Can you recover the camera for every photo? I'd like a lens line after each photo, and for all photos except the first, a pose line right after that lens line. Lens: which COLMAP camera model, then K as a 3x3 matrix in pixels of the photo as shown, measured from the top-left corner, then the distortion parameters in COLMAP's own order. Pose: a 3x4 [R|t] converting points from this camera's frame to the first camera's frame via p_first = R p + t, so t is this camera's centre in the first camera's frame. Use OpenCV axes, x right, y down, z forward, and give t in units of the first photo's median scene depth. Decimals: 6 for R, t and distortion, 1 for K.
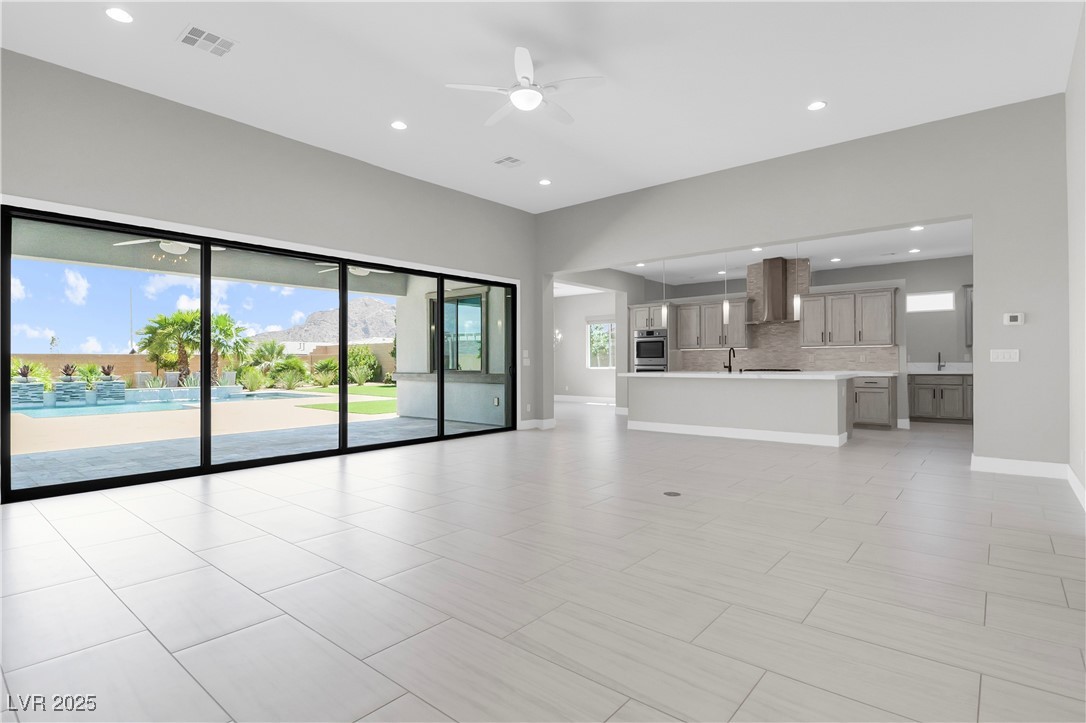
lens RADIAL K [[552.8, 0, 542.7], [0, 552.8, 359.1], [0, 0, 1]] dist [-0.003589, -0.000842]
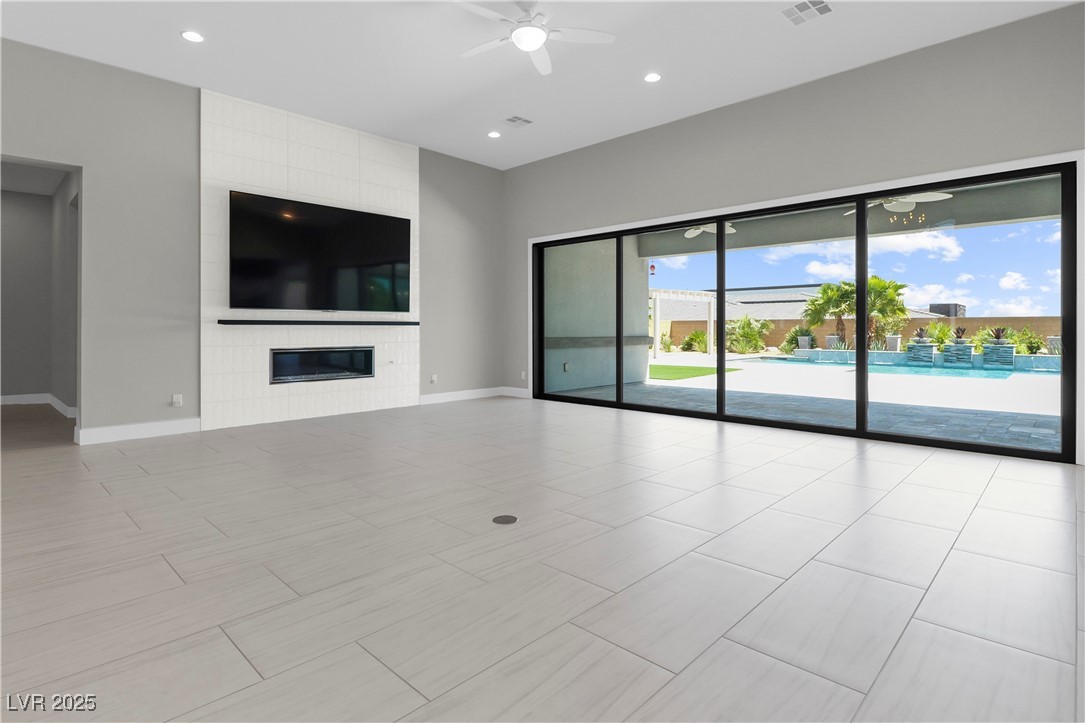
lens RADIAL K [[552.3, 0, 541.3], [0, 552.3, 331.5], [0, 0, 1]] dist [-0.003589, -0.000842]
pose [[-0.071322, 0.009521, -0.997408, 0.254009], [0.007576, 0.999931, 0.009003, 0.001934], [0.997425, -0.006914, -0.071389, 0.307025]]
